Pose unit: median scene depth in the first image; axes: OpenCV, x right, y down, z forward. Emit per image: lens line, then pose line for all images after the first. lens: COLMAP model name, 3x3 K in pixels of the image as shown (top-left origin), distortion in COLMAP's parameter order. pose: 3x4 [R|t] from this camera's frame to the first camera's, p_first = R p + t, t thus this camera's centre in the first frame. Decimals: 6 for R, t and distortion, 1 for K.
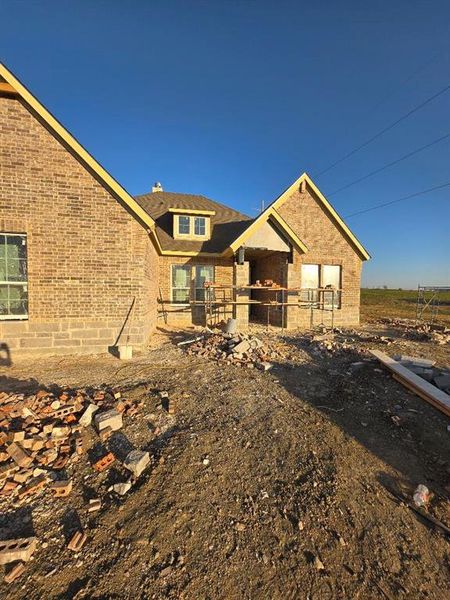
lens RADIAL K [[236.8, 0, 230.0], [0, 236.8, 302.4], [0, 0, 1]] dist [0.000305, 0.000007]
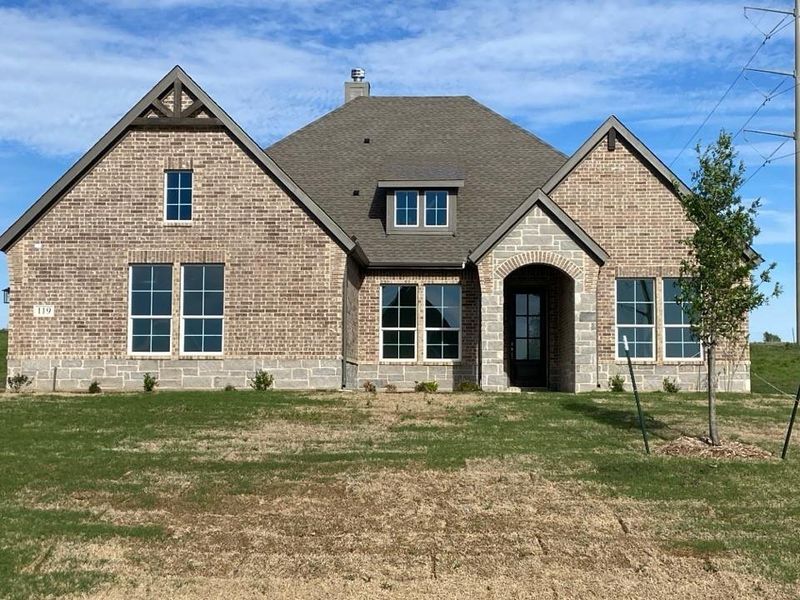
lens RADIAL K [[1050.1, 0, 400.0], [0, 1050.1, 300.0], [0, 0, 1]] dist [0.121944, 0.019446]
pose [[0.967799, -0.021544, -0.250799, 0.797866], [-0.006697, 0.993774, -0.111212, 0.288937], [0.251633, 0.109310, 0.961630, -2.632144]]
